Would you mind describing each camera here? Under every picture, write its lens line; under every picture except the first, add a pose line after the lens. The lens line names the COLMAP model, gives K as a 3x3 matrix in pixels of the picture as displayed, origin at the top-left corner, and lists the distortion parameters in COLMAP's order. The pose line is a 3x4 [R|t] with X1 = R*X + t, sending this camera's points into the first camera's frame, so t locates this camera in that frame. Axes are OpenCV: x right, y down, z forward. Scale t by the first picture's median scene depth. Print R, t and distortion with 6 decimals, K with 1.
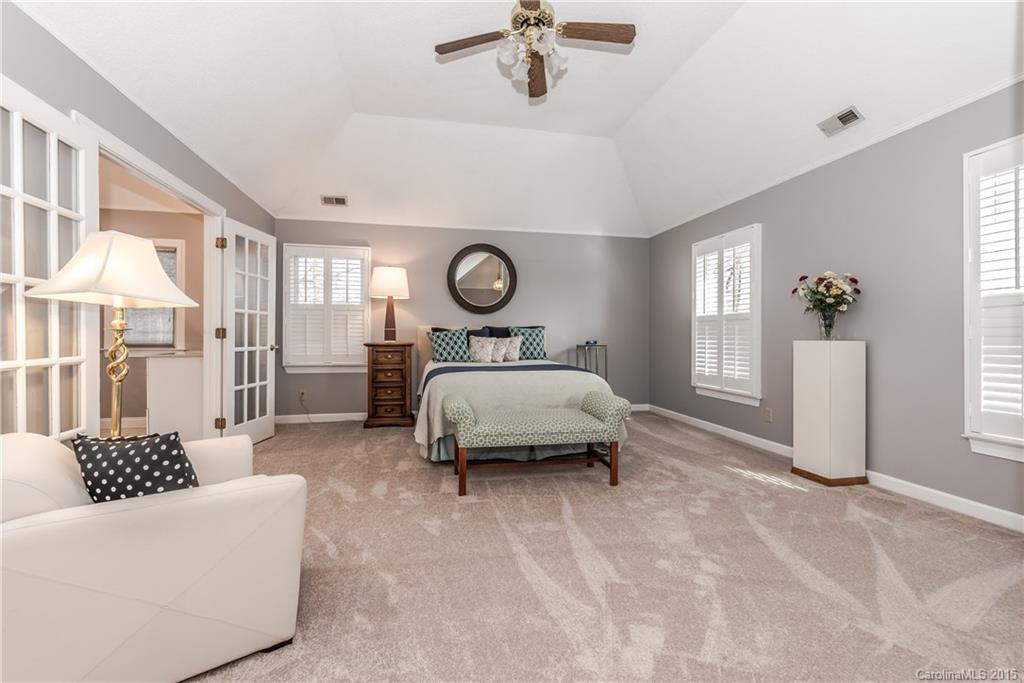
lens RADIAL K [[446.1, 0, 507.9], [0, 446.1, 340.2], [0, 0, 1]] dist [0.000161, 0.000053]
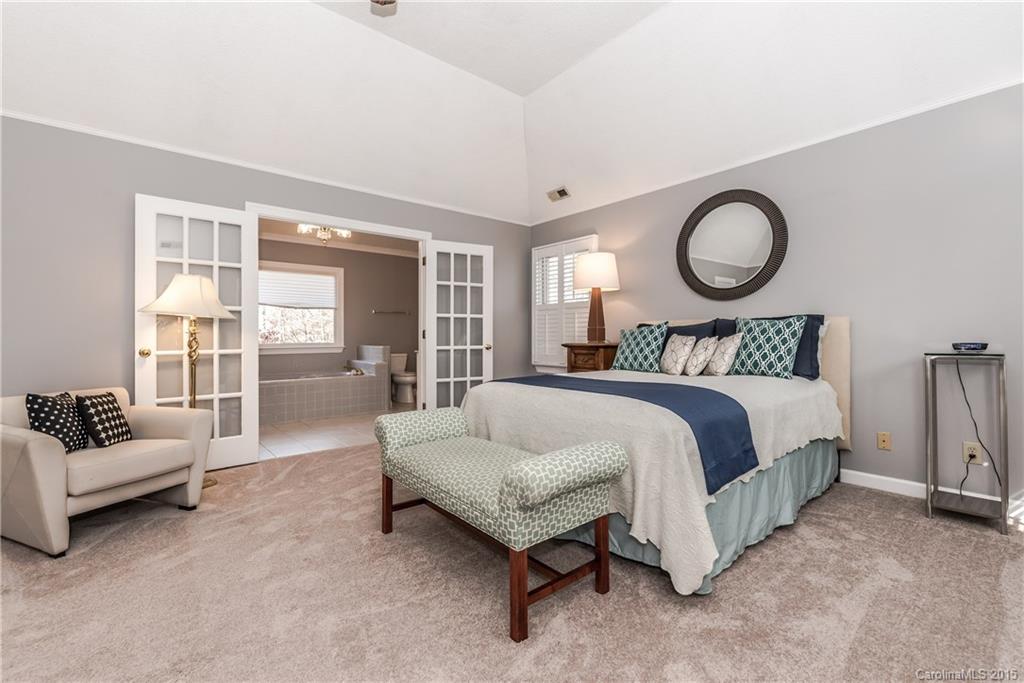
lens RADIAL K [[446.1, 0, 509.4], [0, 446.1, 339.8], [0, 0, 1]] dist [0.000161, 0.000053]
pose [[0.489031, 0.000208, -0.872266, 0.362993], [0.001287, 0.999999, 0.000960, -0.002207], [0.872265, -0.001592, 0.489030, 0.407237]]
